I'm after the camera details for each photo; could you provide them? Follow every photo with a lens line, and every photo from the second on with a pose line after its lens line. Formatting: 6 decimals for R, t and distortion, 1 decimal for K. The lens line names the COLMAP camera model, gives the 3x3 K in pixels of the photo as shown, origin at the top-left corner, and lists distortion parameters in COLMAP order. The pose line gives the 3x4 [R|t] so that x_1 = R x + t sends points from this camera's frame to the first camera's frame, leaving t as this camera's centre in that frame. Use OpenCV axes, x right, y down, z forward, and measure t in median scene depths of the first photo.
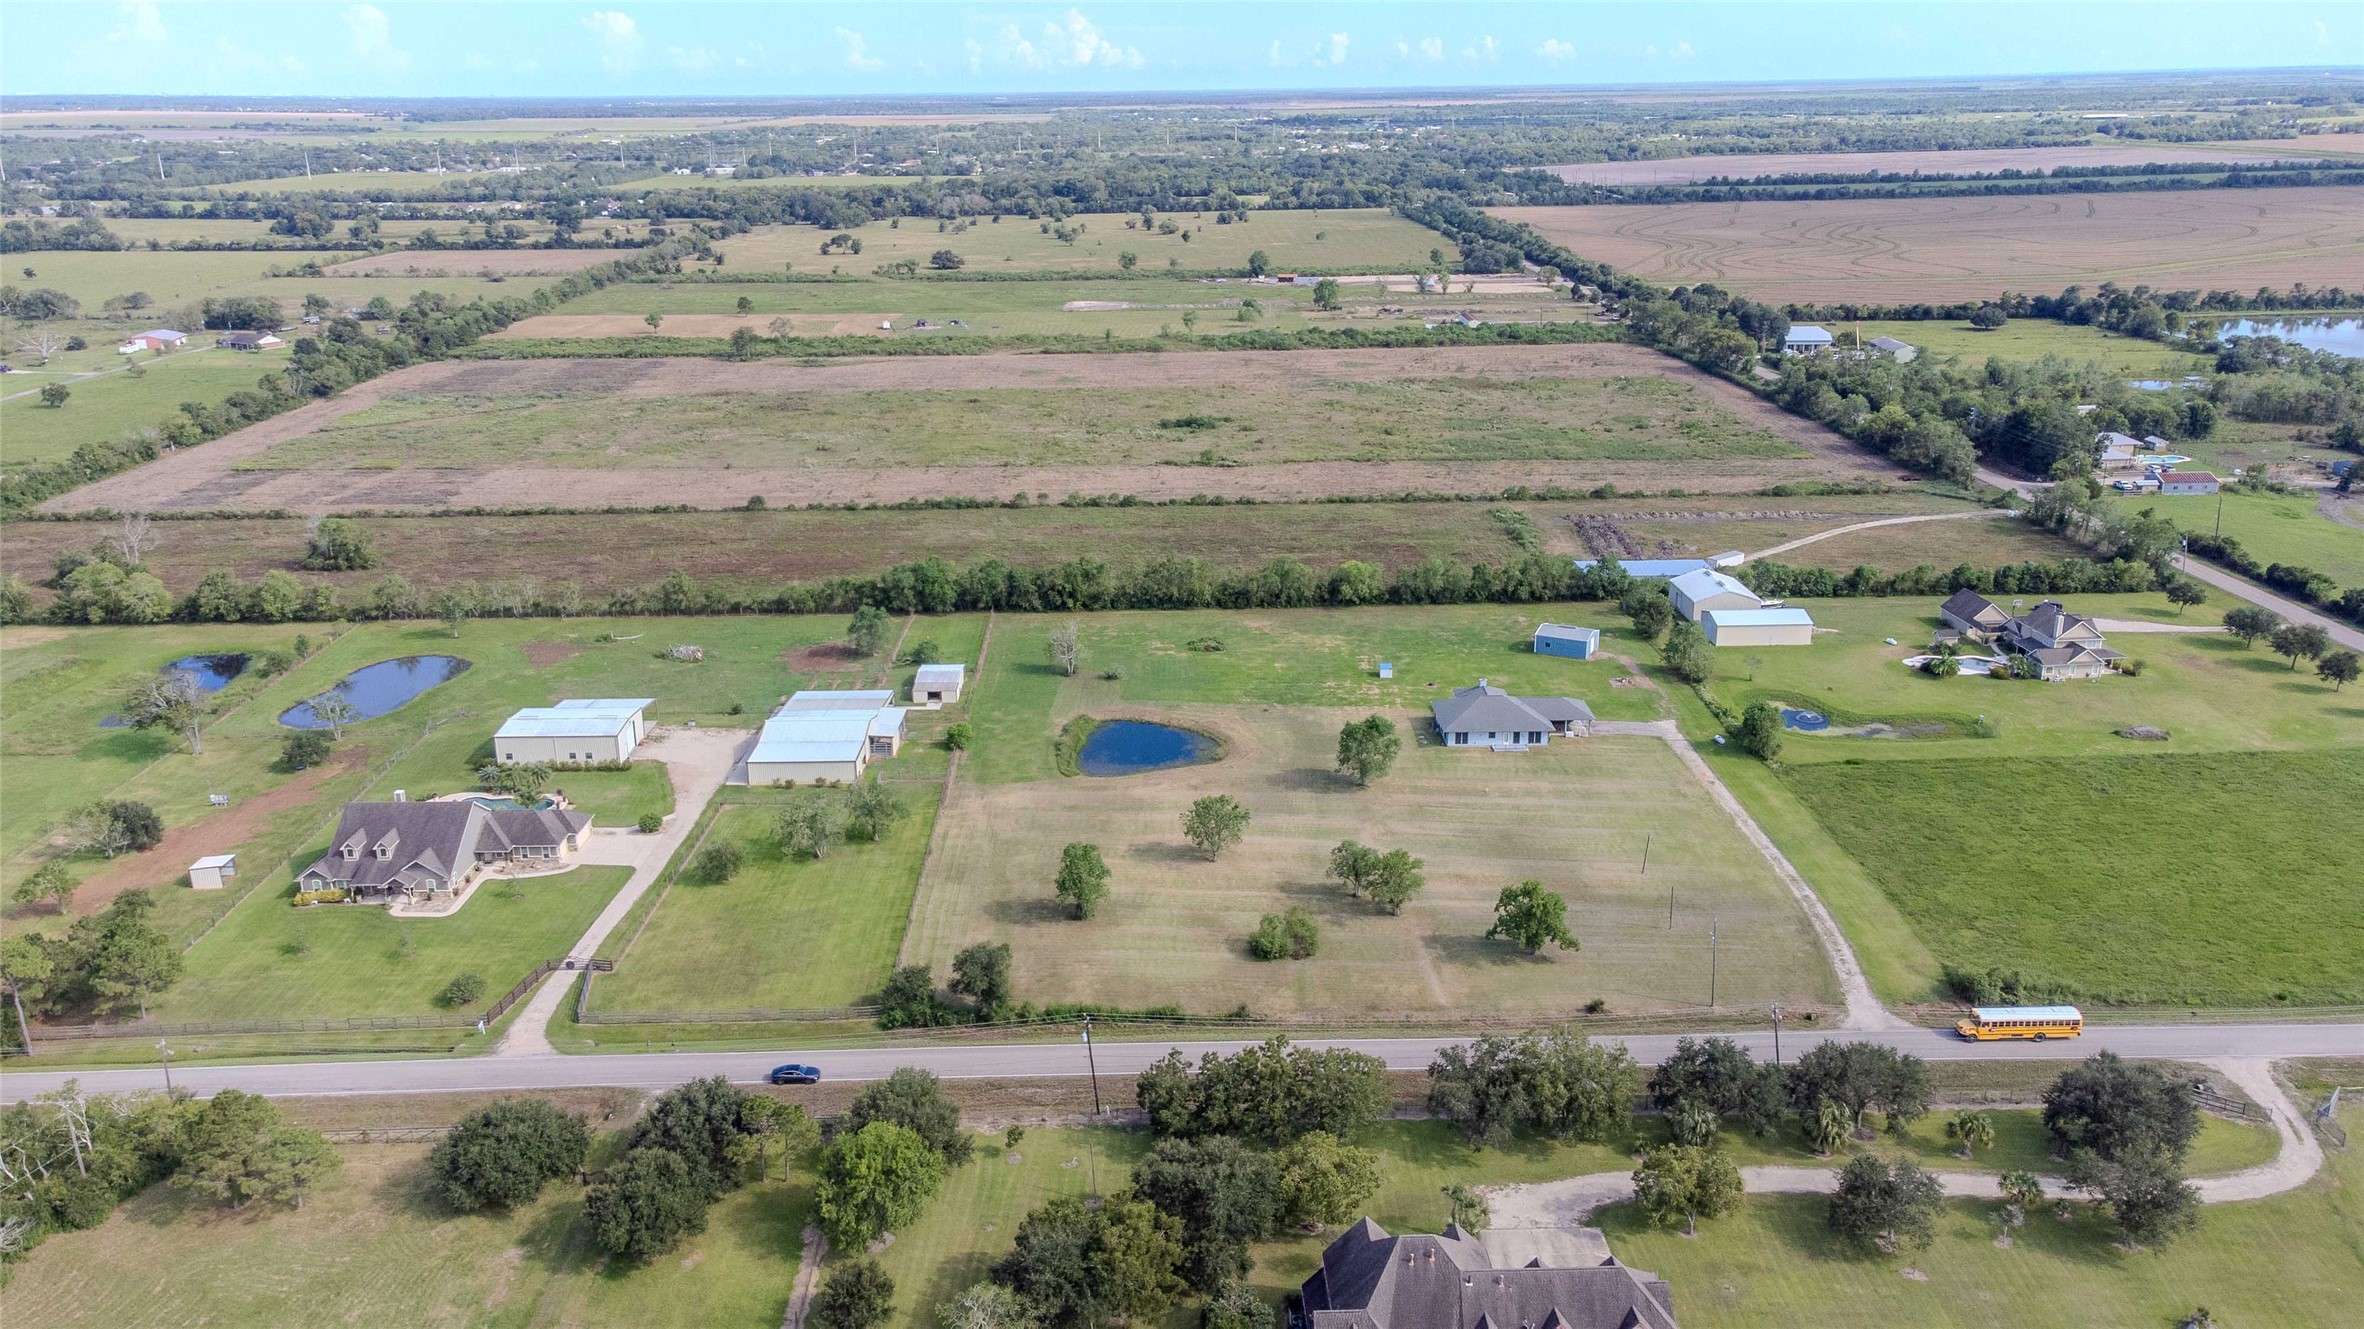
lens RADIAL K [[1755.5, 0, 1162.7], [0, 1755.5, 666.9], [0, 0, 1]] dist [0.043752, 0.007740]
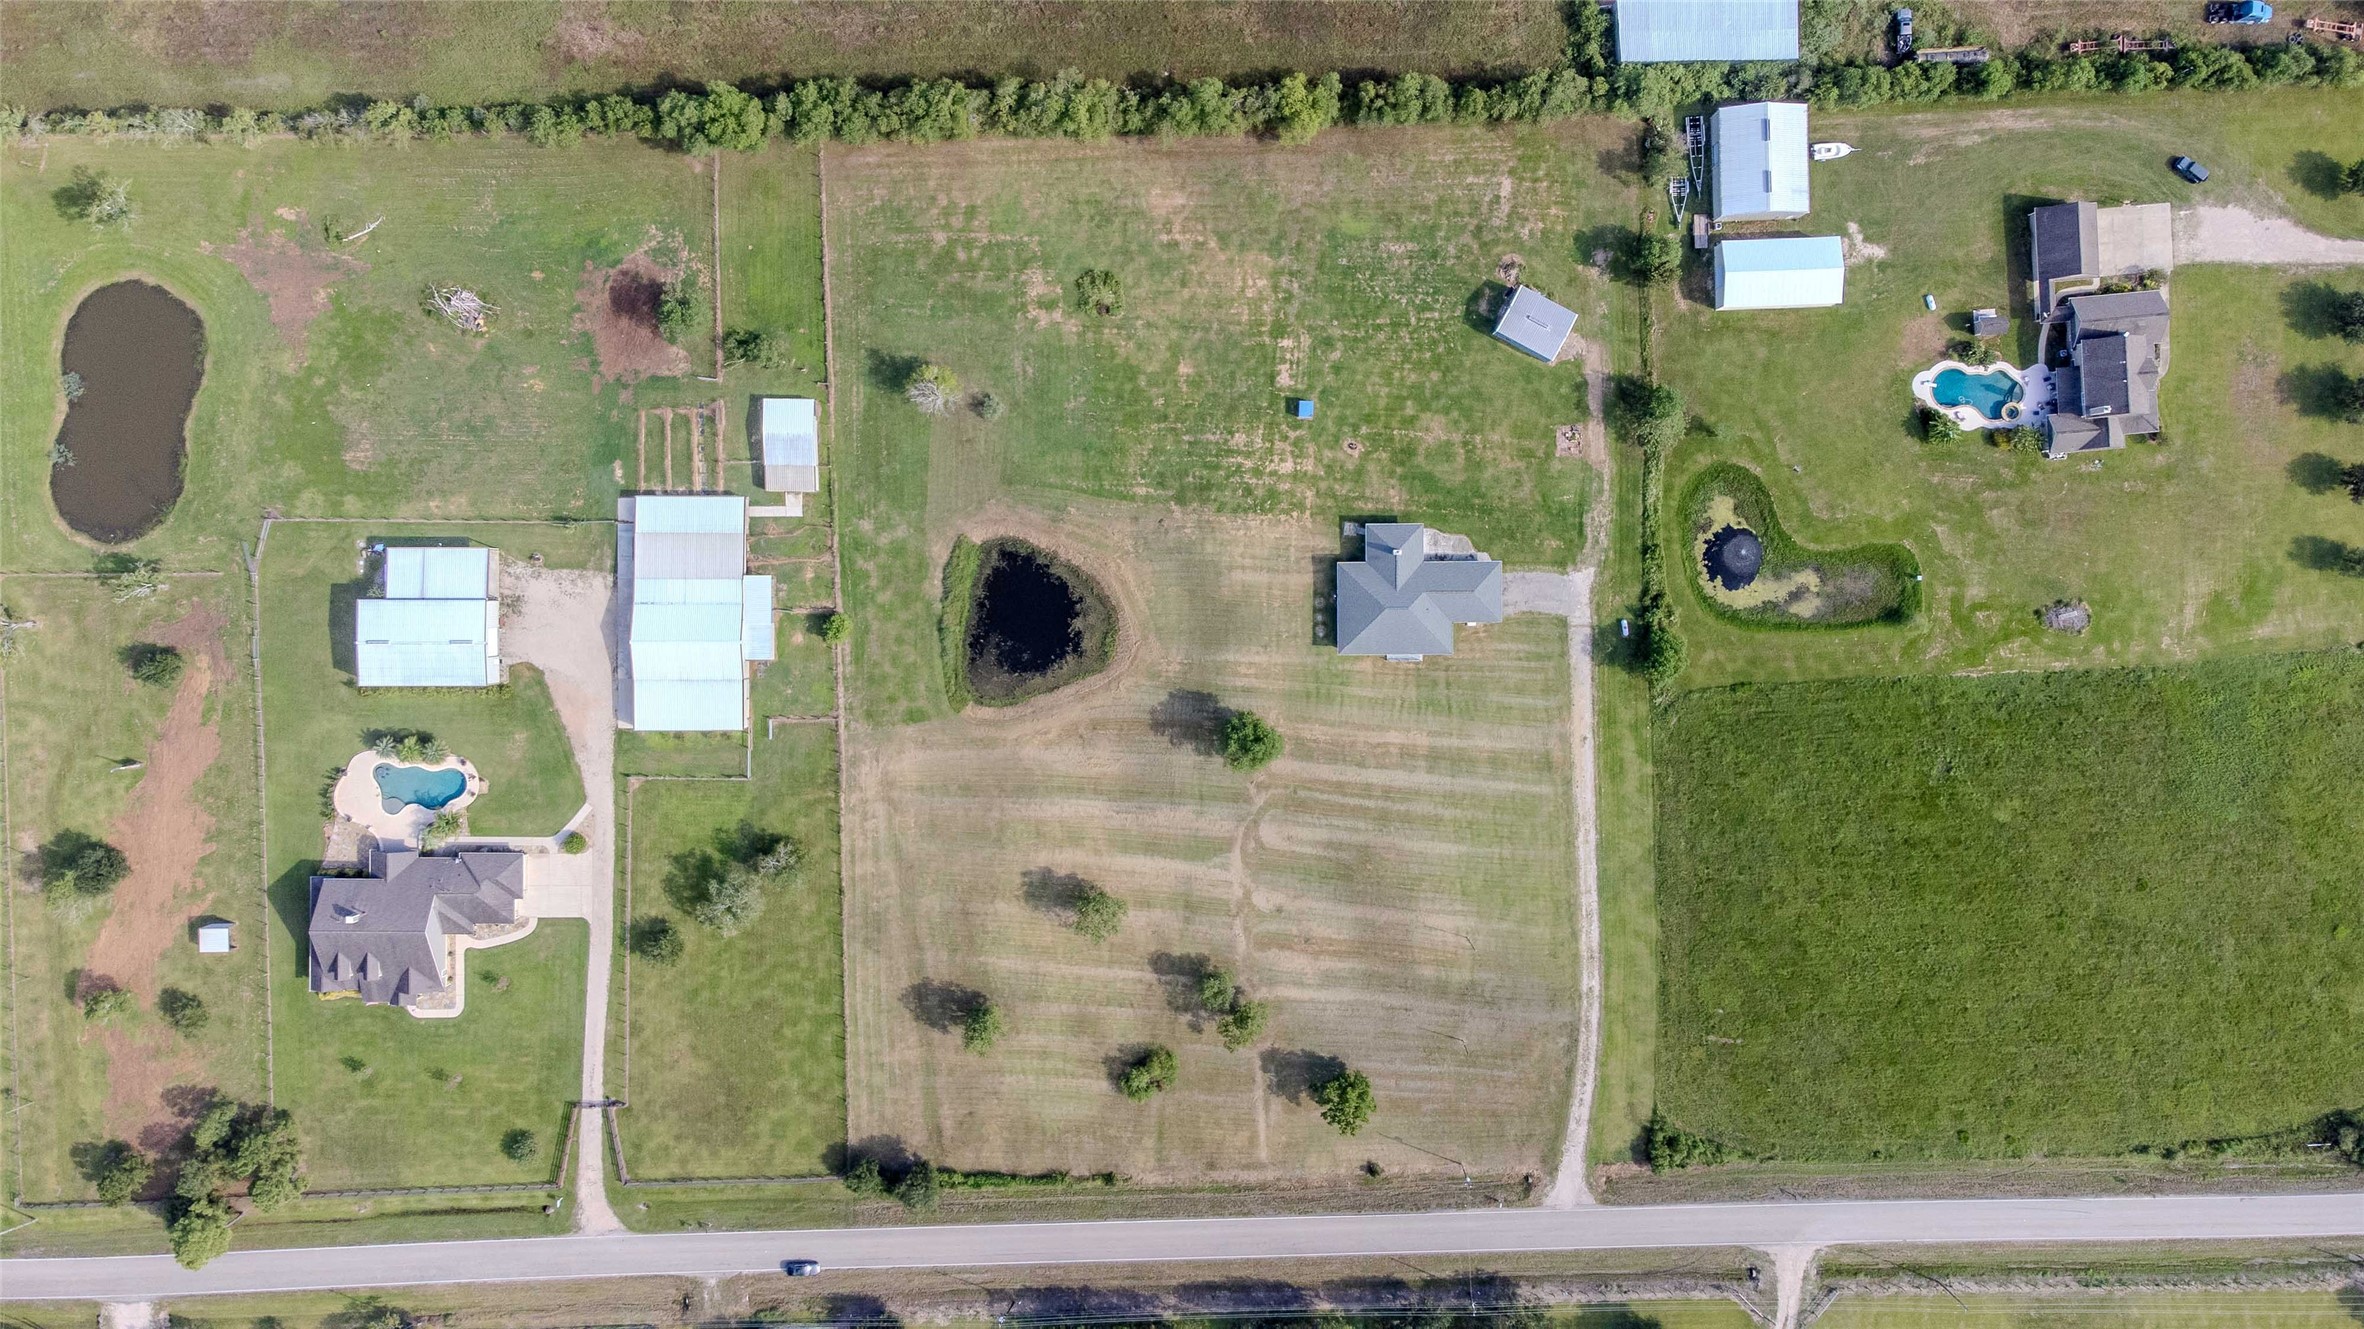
lens RADIAL K [[1755.5, 0, 1162.7], [0, 1755.5, 666.9], [0, 0, 1]] dist [0.043752, 0.007740]
pose [[0.999902, -0.011529, 0.007911, 0.050509], [-0.004179, 0.293516, 0.955945, -0.812686], [-0.013343, -0.955885, 0.293439, 0.650476]]
